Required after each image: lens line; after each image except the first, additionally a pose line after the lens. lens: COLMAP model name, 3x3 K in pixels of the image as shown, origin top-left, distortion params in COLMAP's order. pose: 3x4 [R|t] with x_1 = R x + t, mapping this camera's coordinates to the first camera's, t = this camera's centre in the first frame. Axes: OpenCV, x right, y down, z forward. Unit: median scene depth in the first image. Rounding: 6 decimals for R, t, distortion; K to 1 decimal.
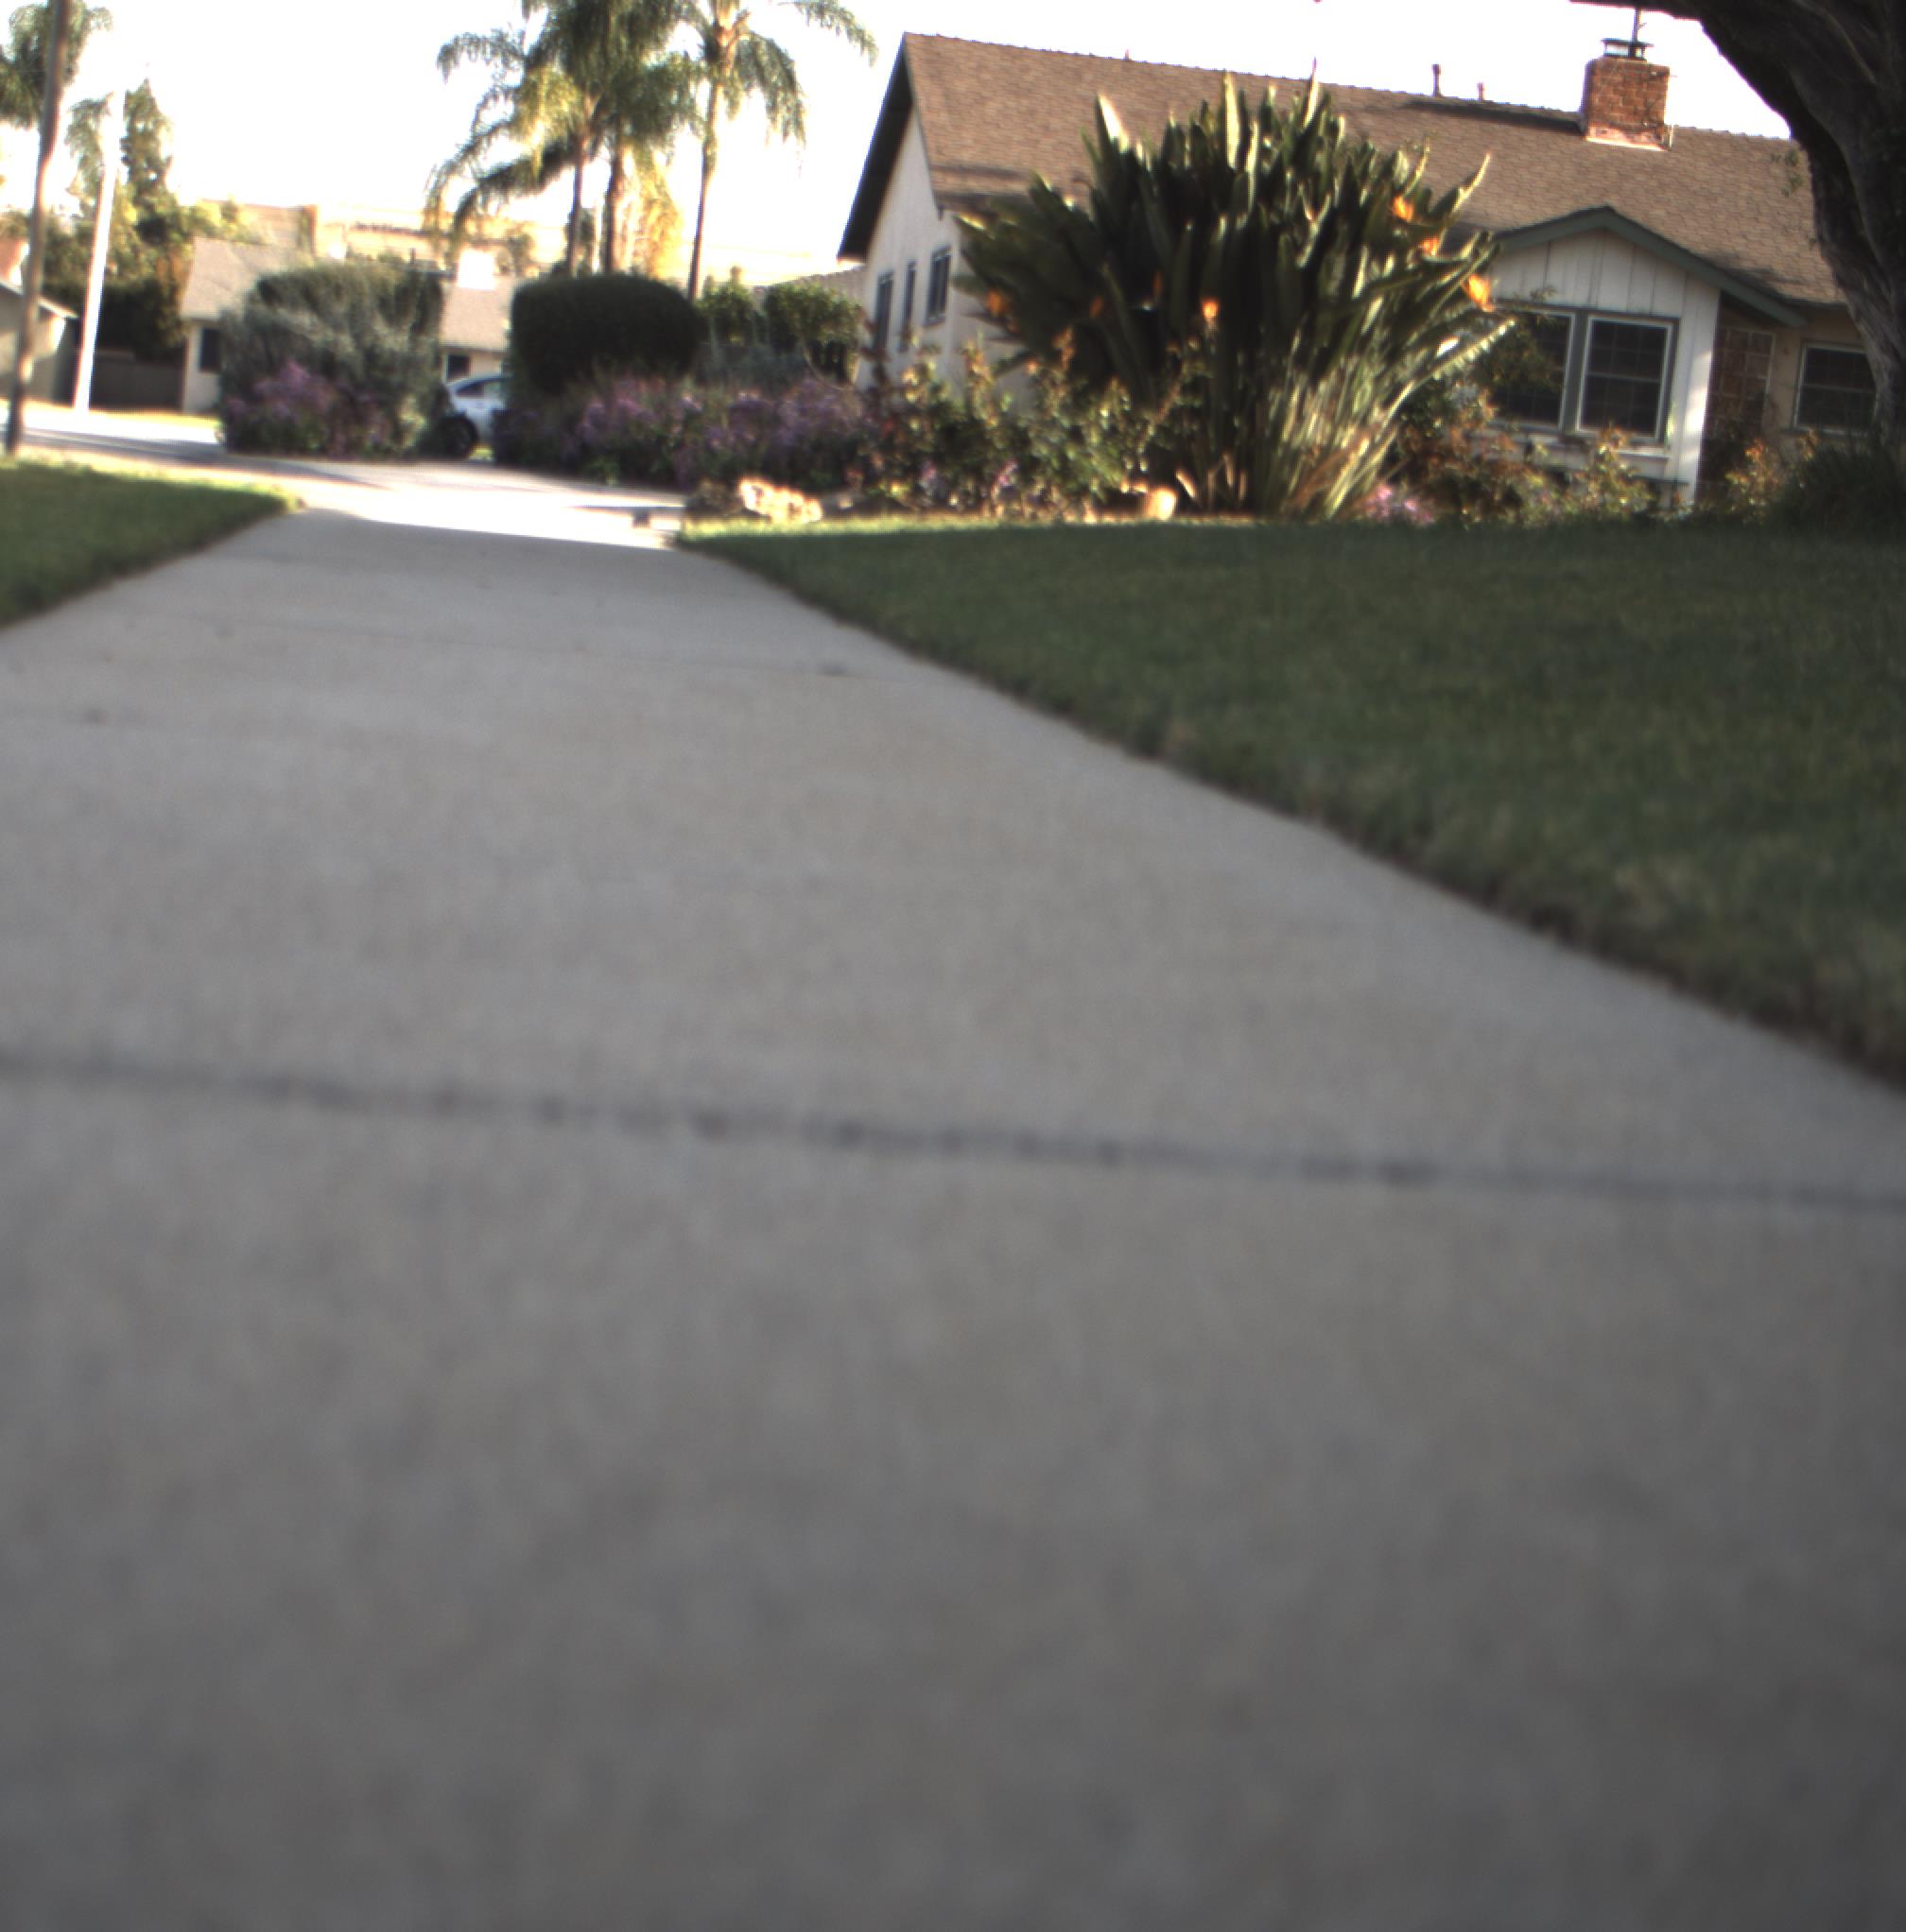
lens RADIAL K [[4945.0, 0, 953.0], [0, 4945.0, 966.0], [0, 0, 1]] dist [-0.208309, 1.055667]
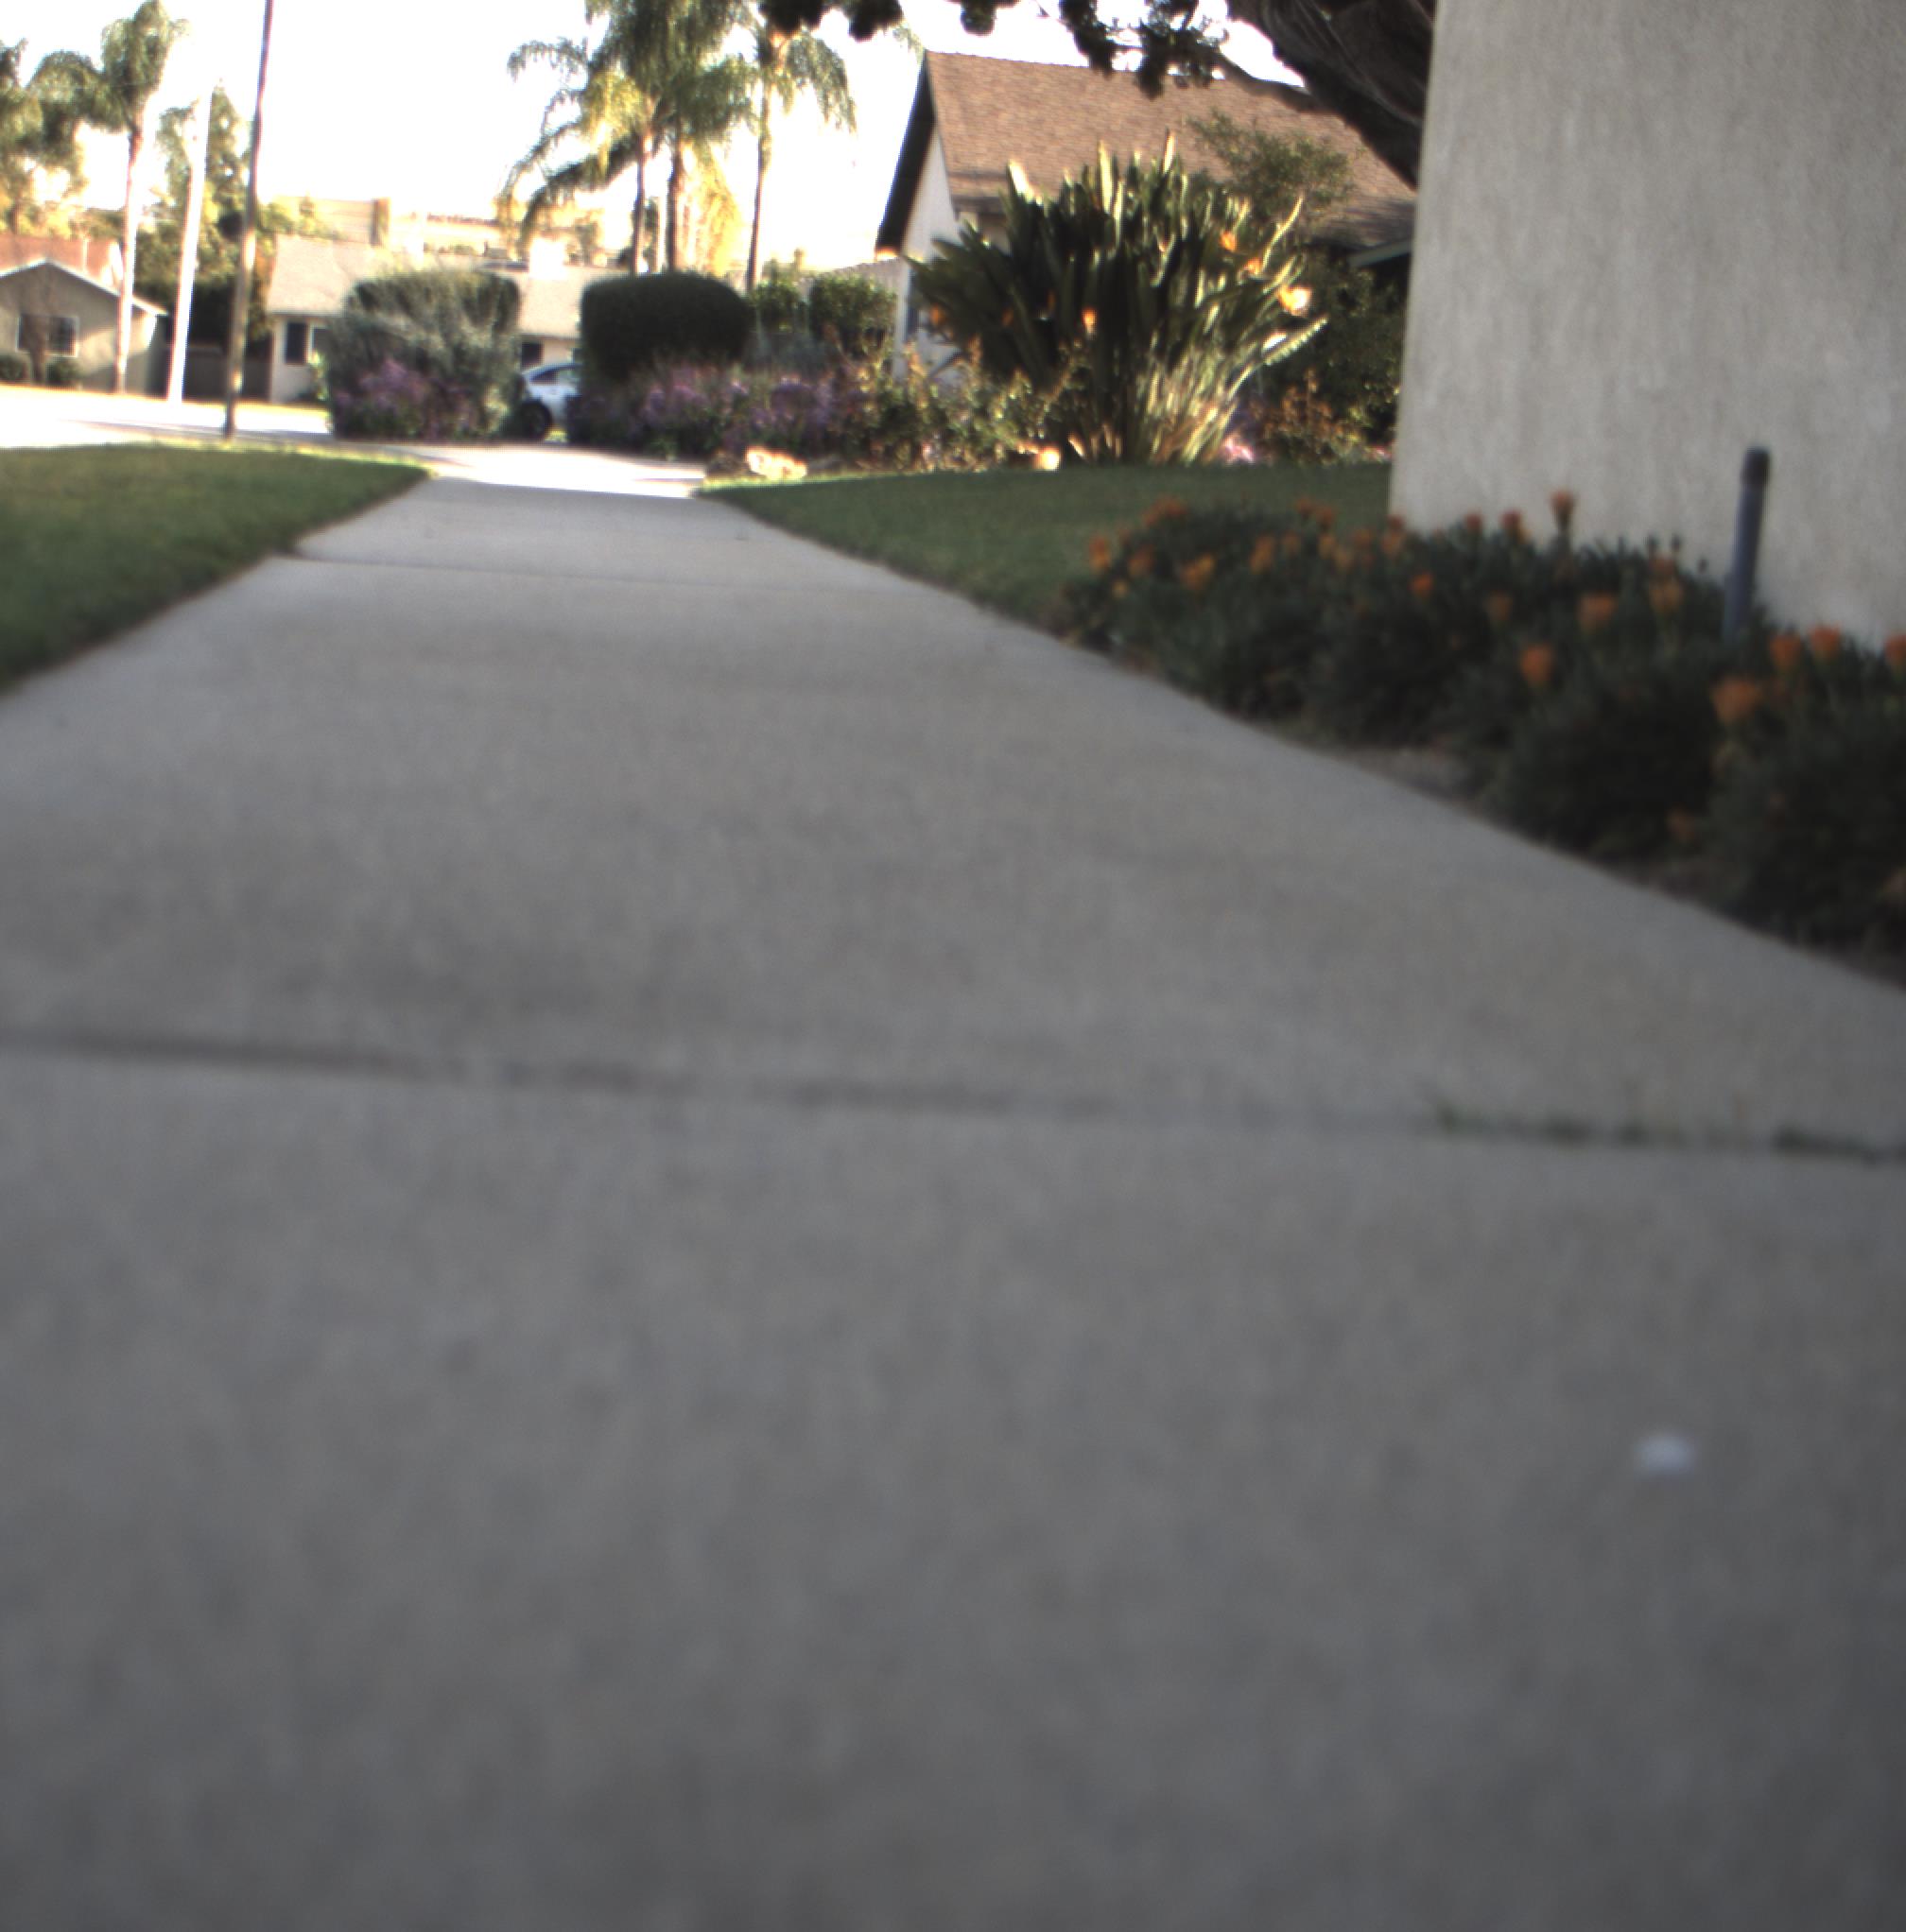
lens RADIAL K [[4945.0, 0, 953.0], [0, 4945.0, 966.0], [0, 0, 1]] dist [-0.208309, 1.055667]
pose [[0.999659, -0.019904, -0.016920, 0.011908], [0.019995, 0.999787, 0.005210, 0.013661], [0.016812, -0.005546, 0.999843, -0.130768]]
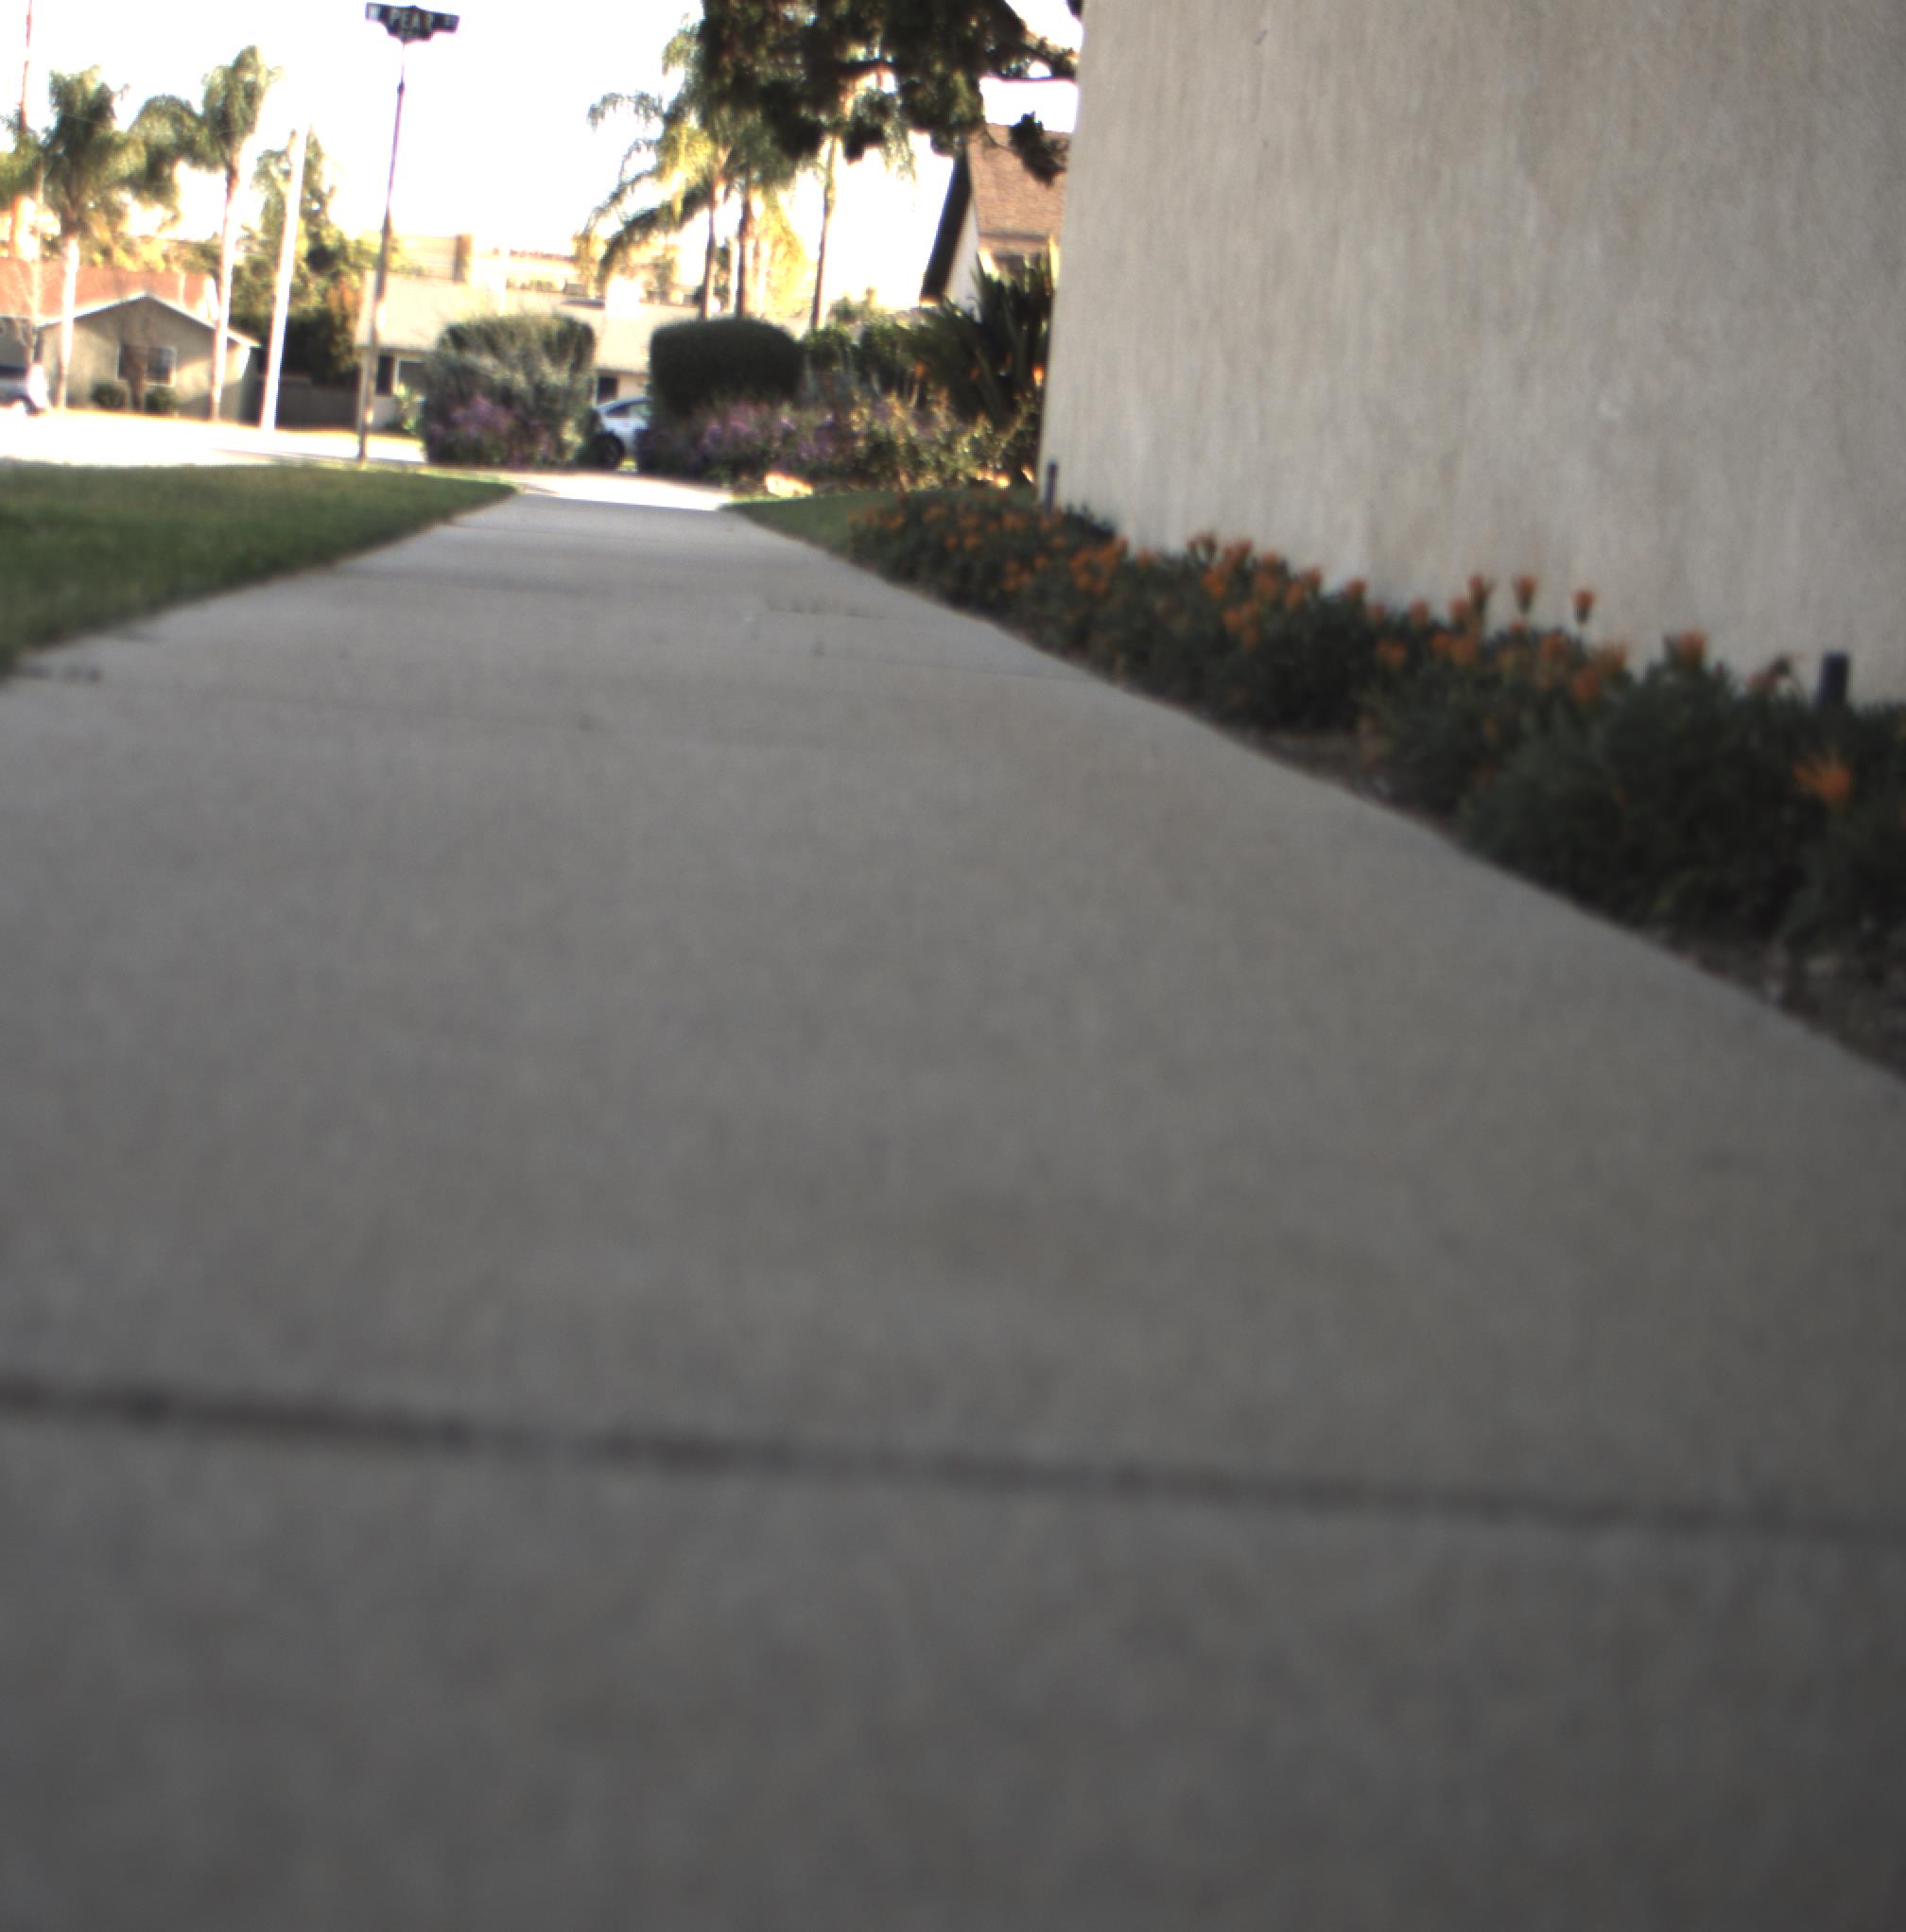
lens RADIAL K [[4945.0, 0, 953.0], [0, 4945.0, 966.0], [0, 0, 1]] dist [-0.208309, 1.055667]
pose [[0.999482, -0.008030, -0.031171, 0.026218], [0.007967, 0.999966, -0.002139, 0.027700], [0.031187, 0.001890, 0.999512, -0.259418]]
